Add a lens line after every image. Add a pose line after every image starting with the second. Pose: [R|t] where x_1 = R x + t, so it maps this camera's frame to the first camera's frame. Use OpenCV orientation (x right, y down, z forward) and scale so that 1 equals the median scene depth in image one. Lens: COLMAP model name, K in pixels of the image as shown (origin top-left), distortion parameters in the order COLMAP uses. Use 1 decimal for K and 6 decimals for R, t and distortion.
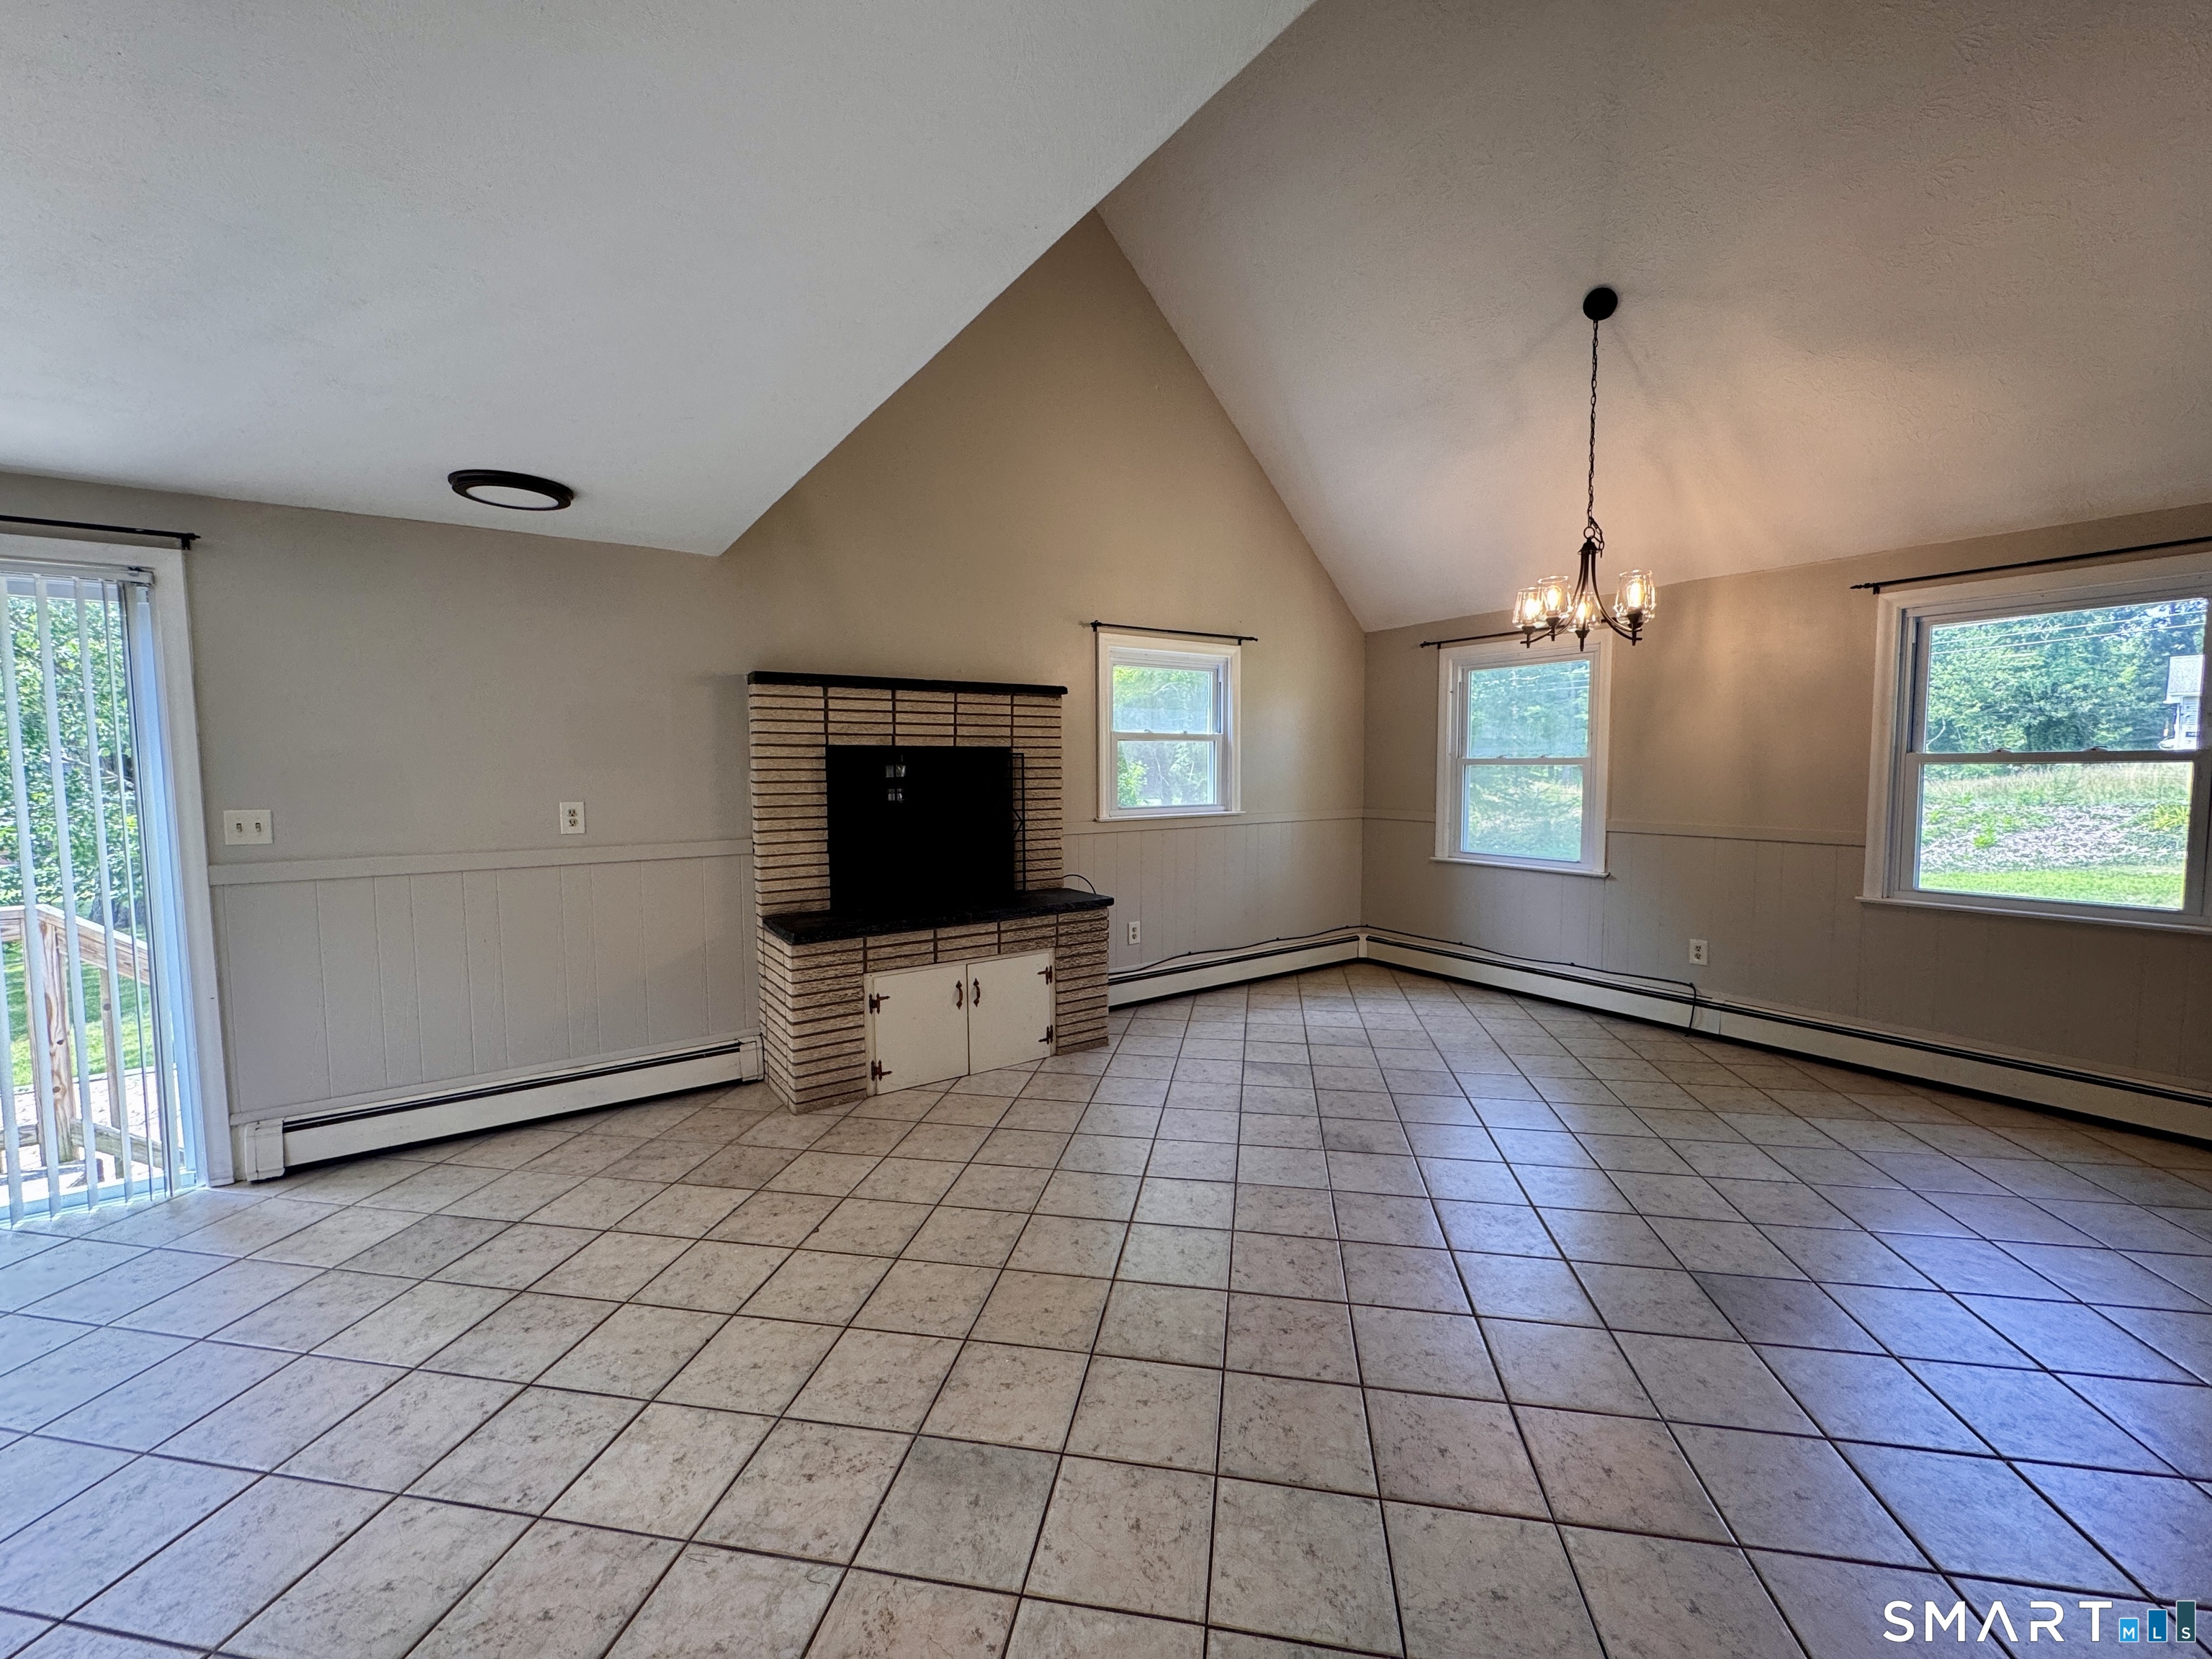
lens RADIAL K [[884.7, 0, 1104.8], [0, 884.7, 828.4], [0, 0, 1]] dist [-0.003759, 0.000387]
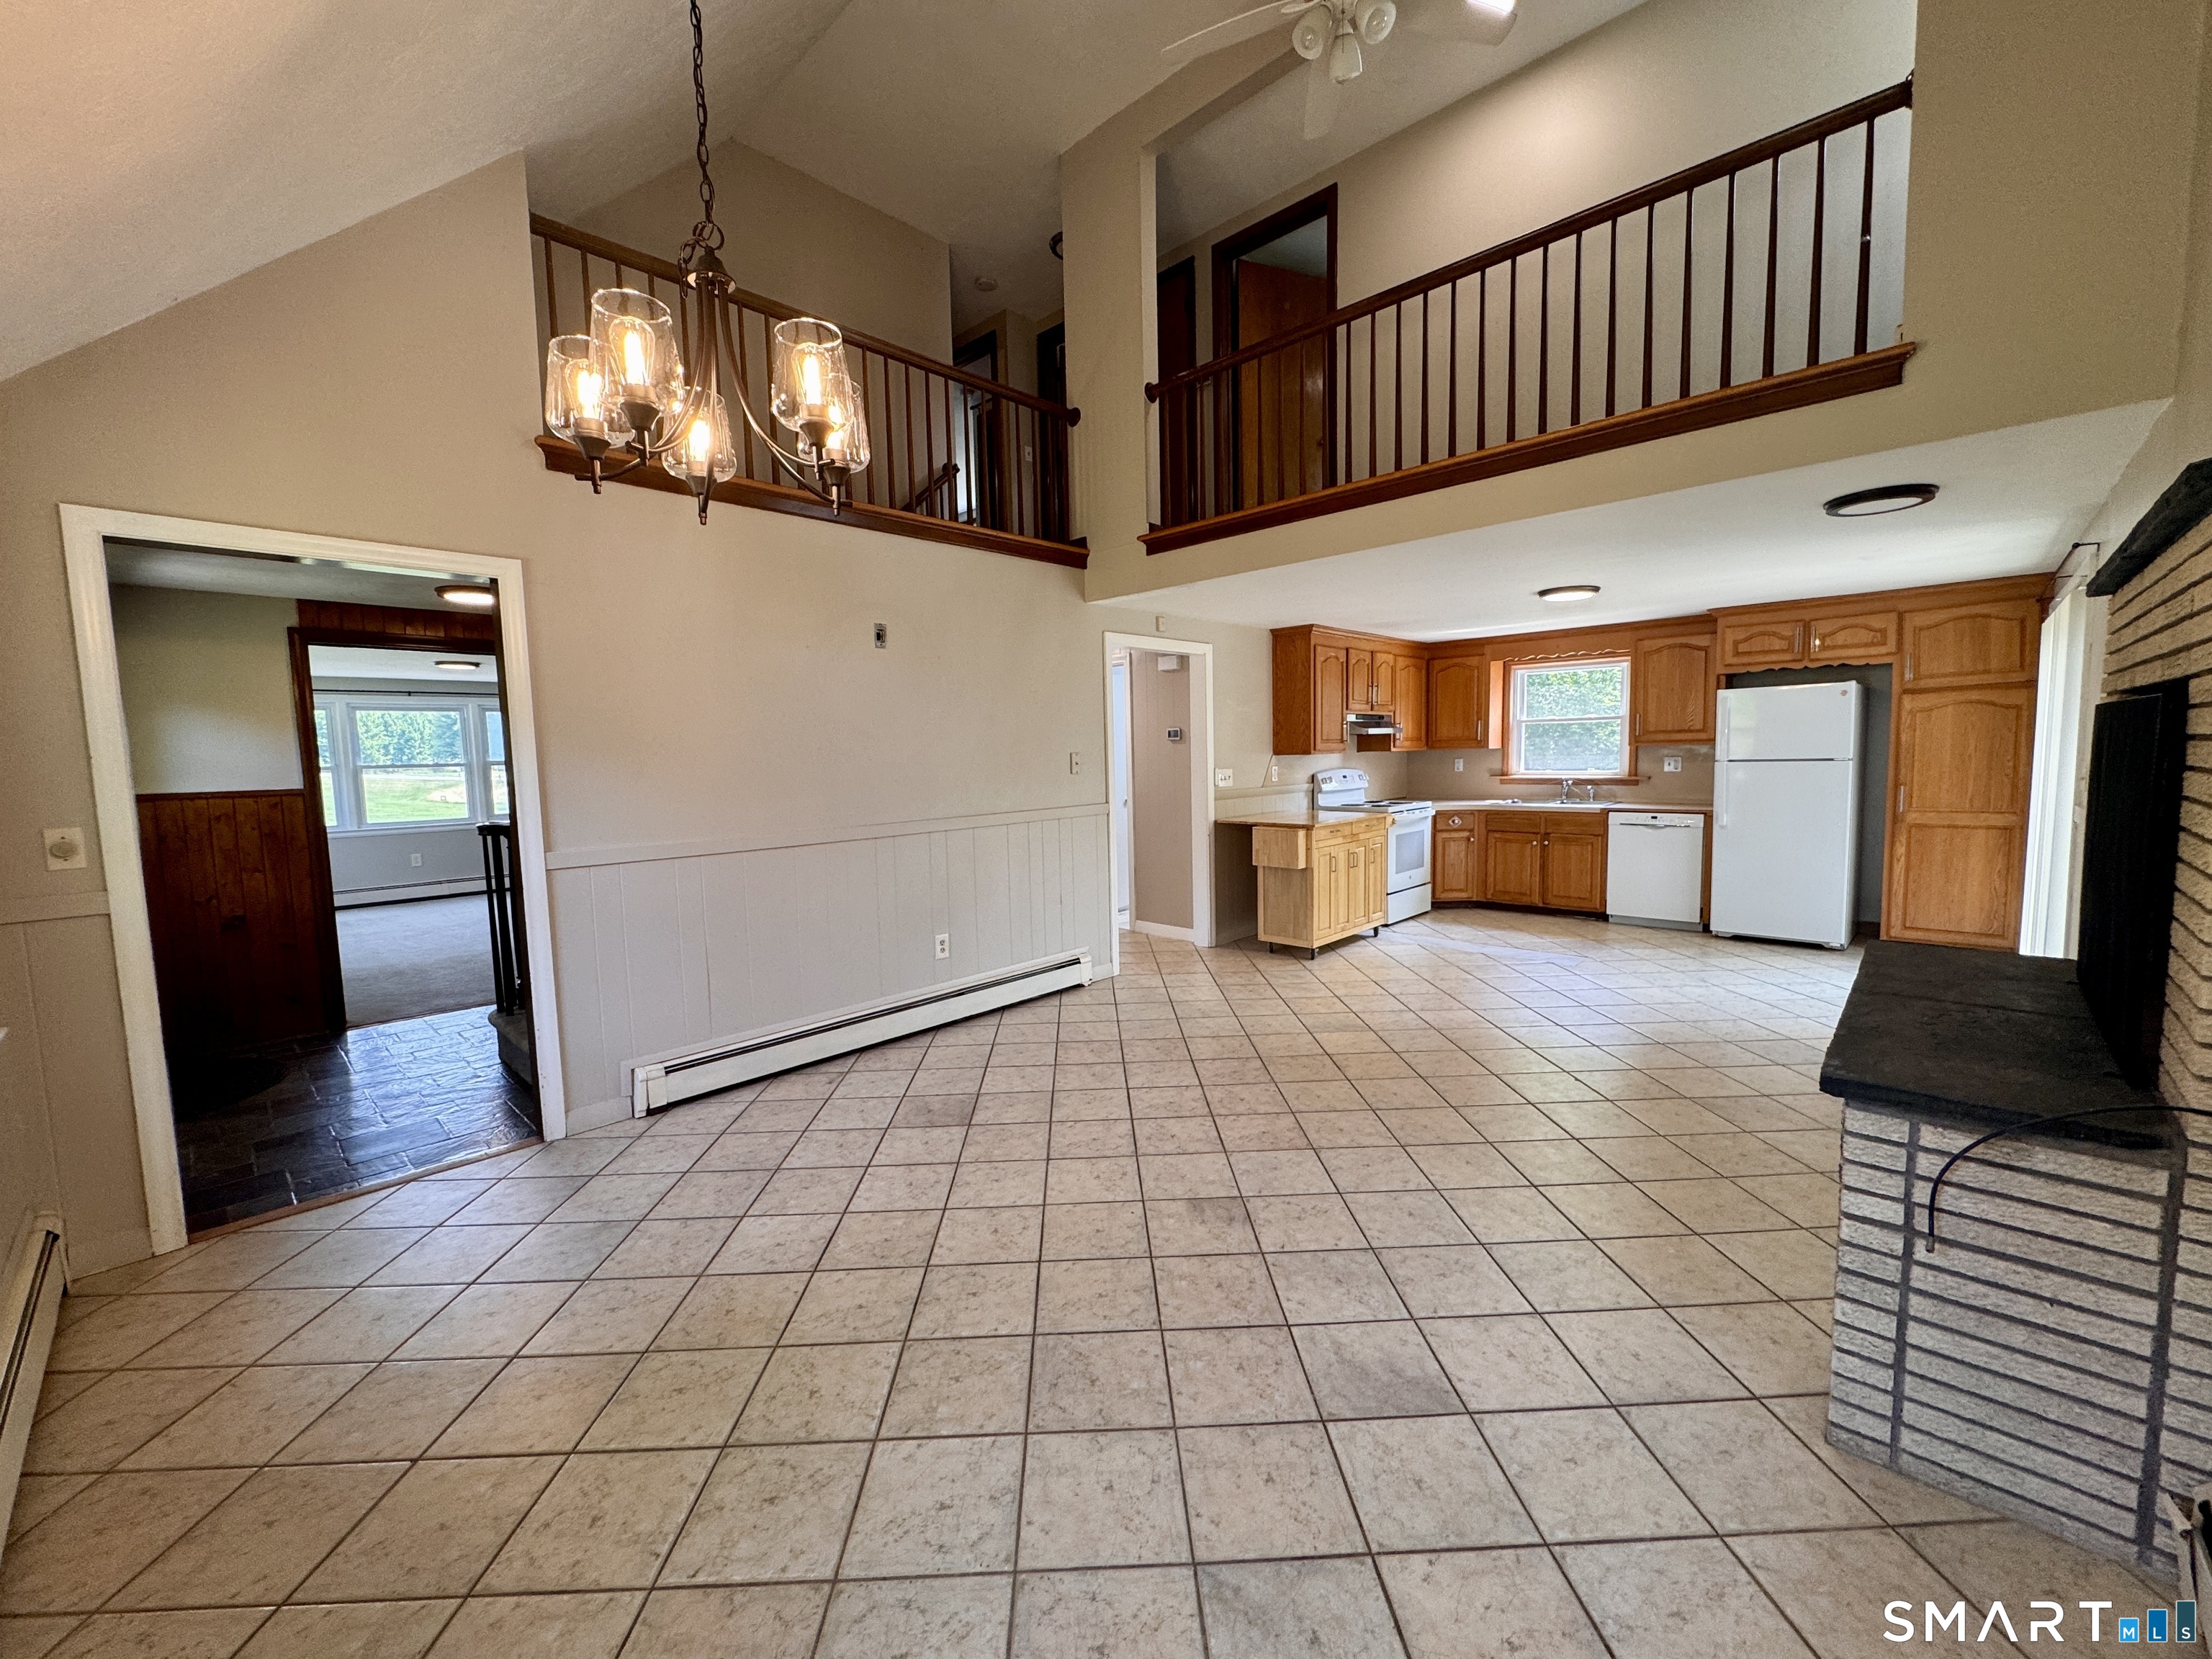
lens RADIAL K [[884.7, 0, 1103.6], [0, 884.7, 822.9], [0, 0, 1]] dist [-0.003759, 0.000387]
pose [[-0.978926, 0.046546, -0.198840, 0.440993], [0.016019, 0.988180, 0.152457, -0.109534], [0.203586, 0.146059, -0.968101, 1.440528]]
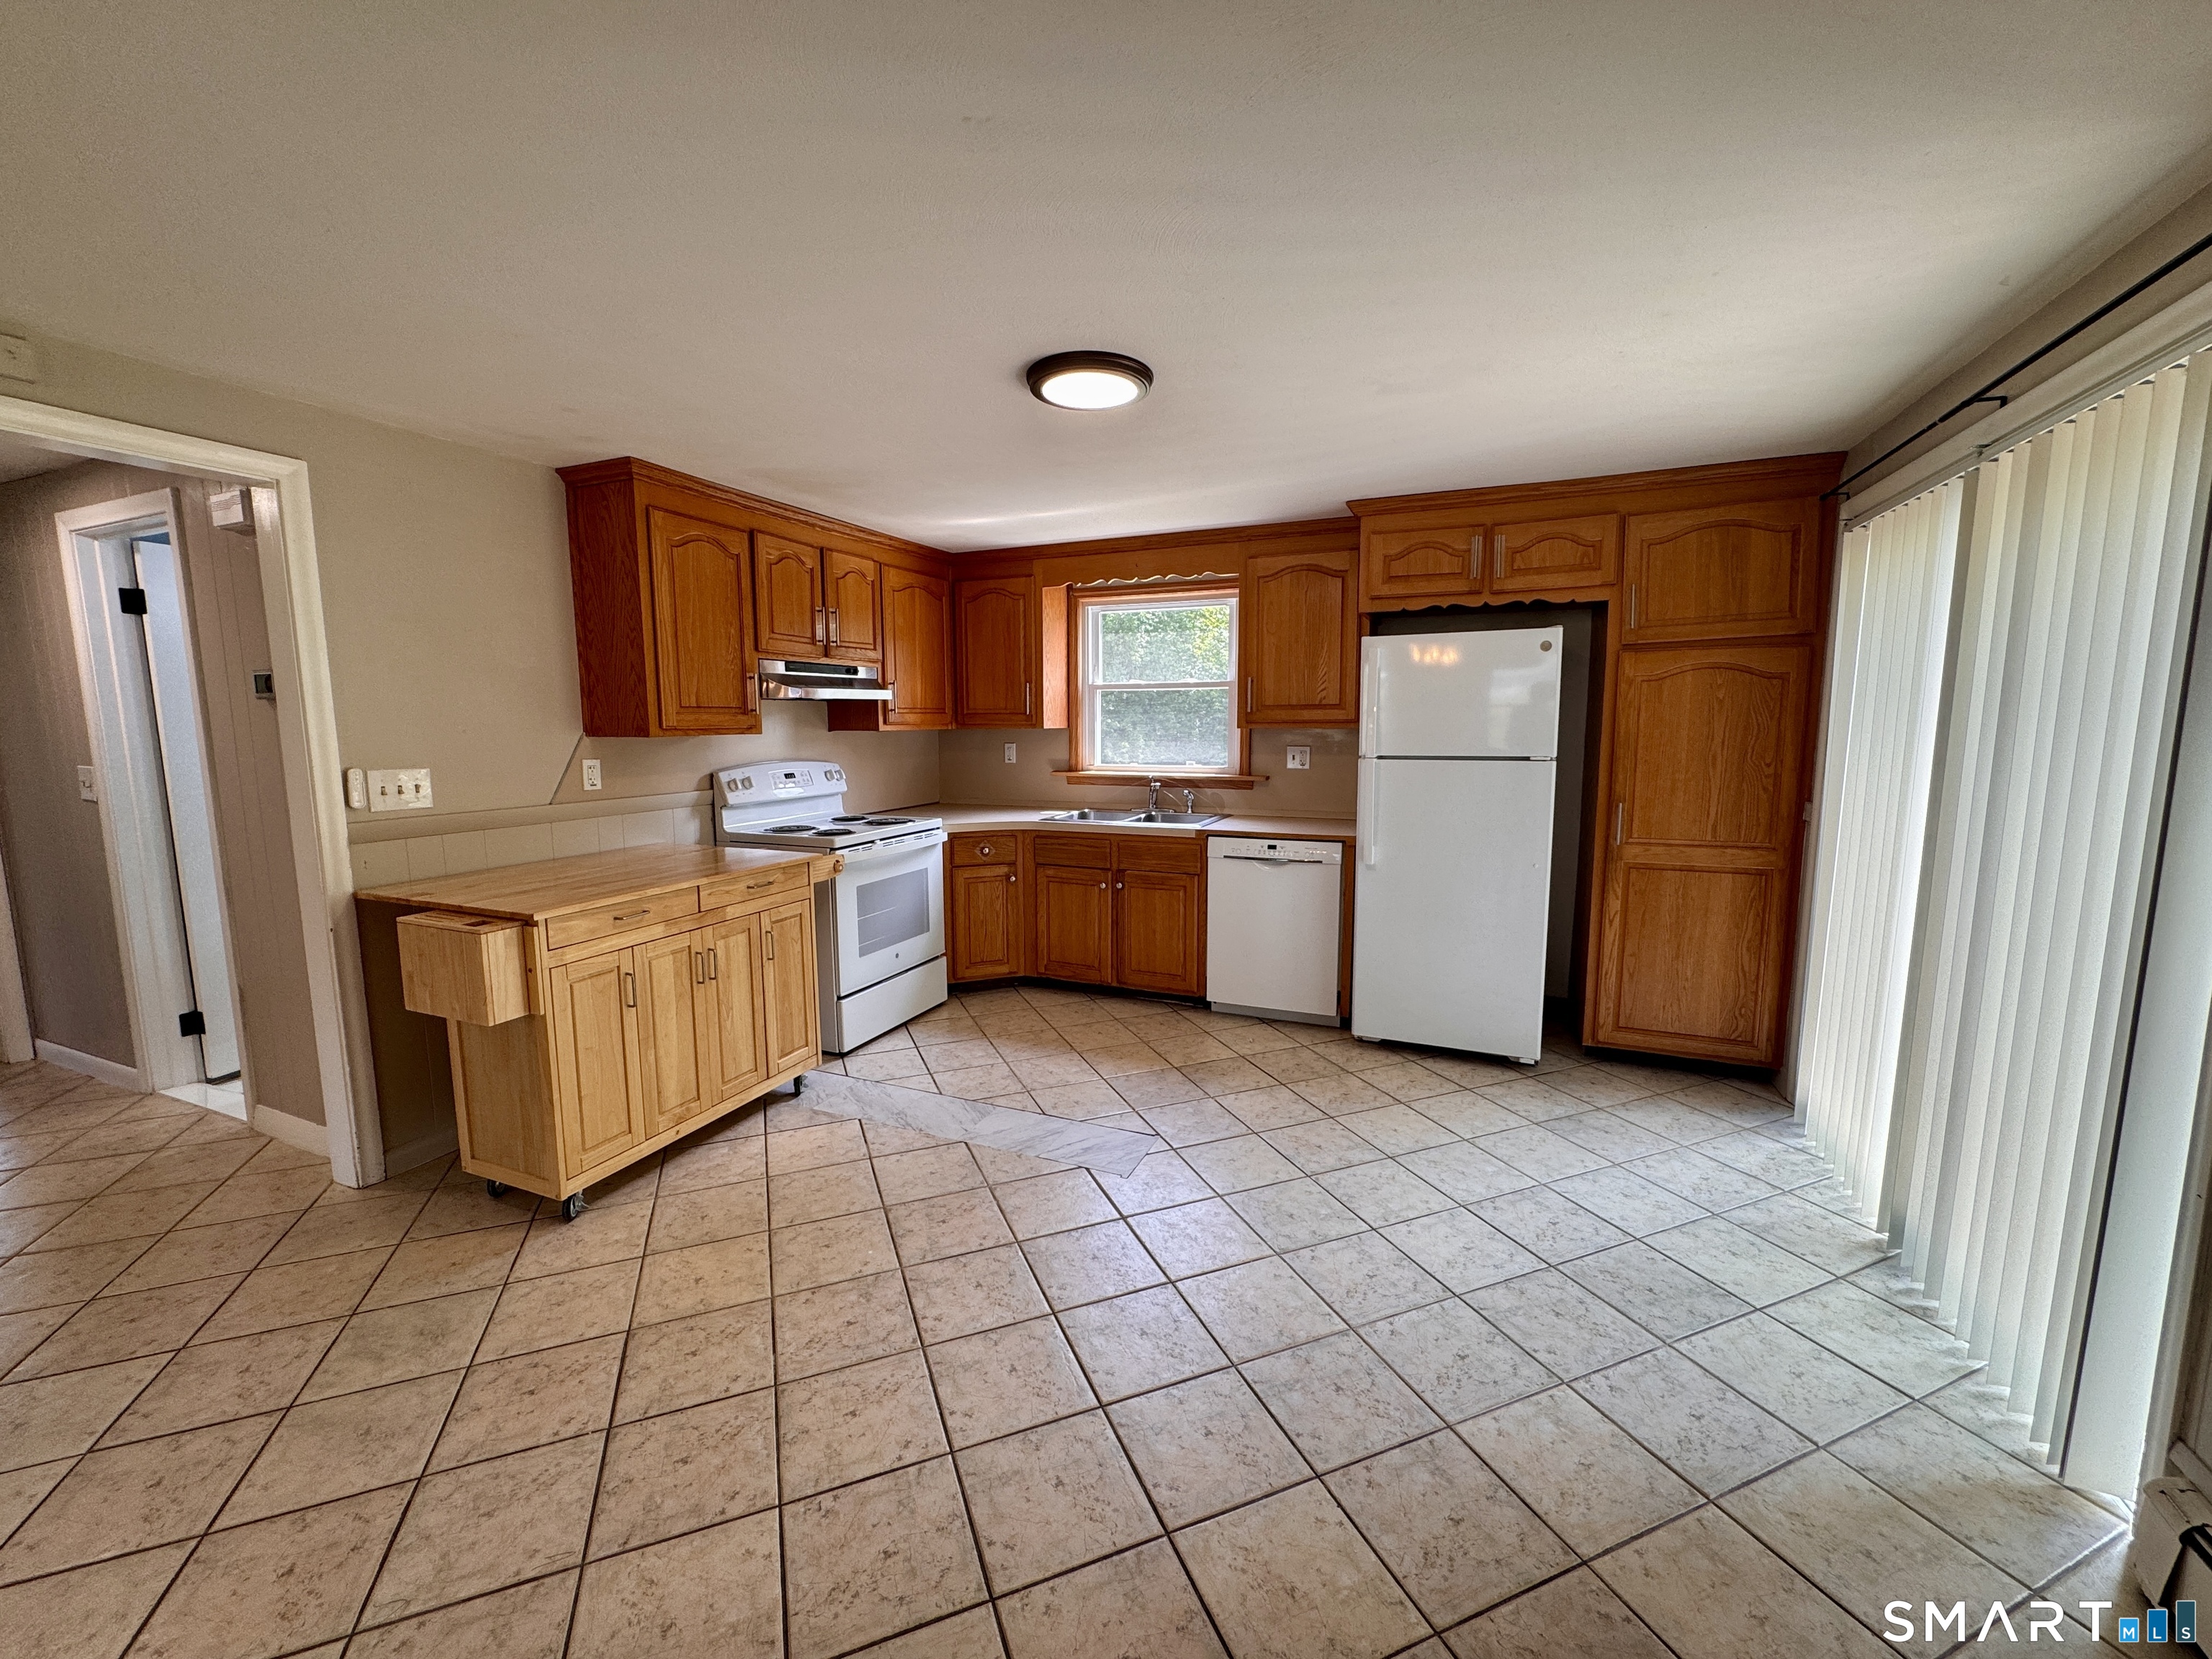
lens RADIAL K [[884.7, 0, 1105.2], [0, 884.7, 827.1], [0, 0, 1]] dist [-0.003759, 0.000387]
pose [[-0.849252, 0.075123, -0.522616, -0.208921], [-0.027128, 0.982310, 0.185285, -0.055530], [0.527290, 0.171531, -0.832191, 0.785056]]
